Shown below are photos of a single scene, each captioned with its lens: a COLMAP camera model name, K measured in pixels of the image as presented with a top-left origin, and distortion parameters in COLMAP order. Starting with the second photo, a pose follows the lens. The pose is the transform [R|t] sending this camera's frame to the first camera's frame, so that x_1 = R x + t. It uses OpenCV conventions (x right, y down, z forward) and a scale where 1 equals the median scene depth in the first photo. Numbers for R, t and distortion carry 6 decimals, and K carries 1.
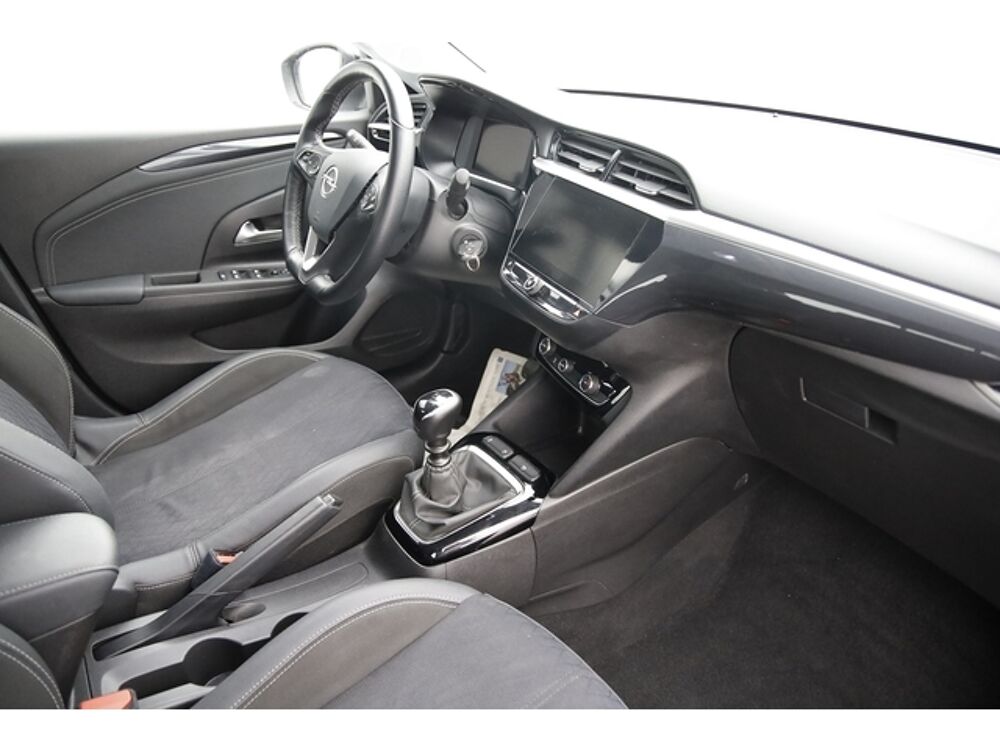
lens RADIAL K [[794.4, 0, 500.0], [0, 794.4, 375.0], [0, 0, 1]] dist [-0.049370, 0.001418]
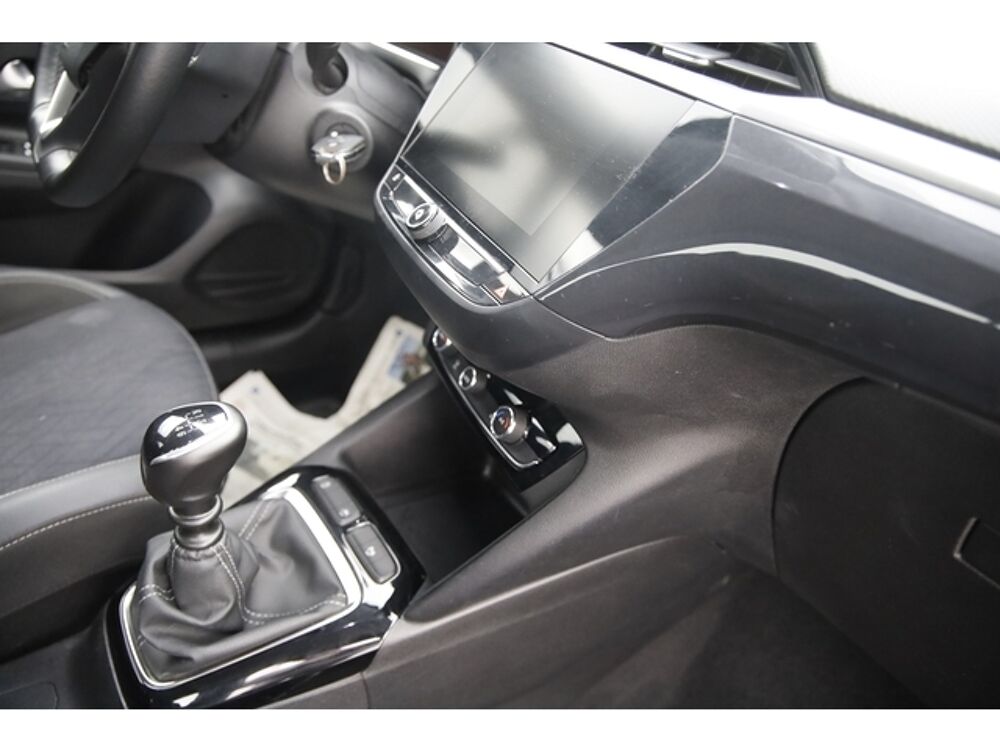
lens RADIAL K [[653.8, 0, 500.0], [0, 653.8, 375.0], [0, 0, 1]] dist [-0.050037, 0.000536]
pose [[0.985907, 0.141771, 0.088814, 0.061803], [-0.147975, 0.986675, 0.067643, -0.049867], [-0.078041, -0.079832, 0.993749, 0.554873]]
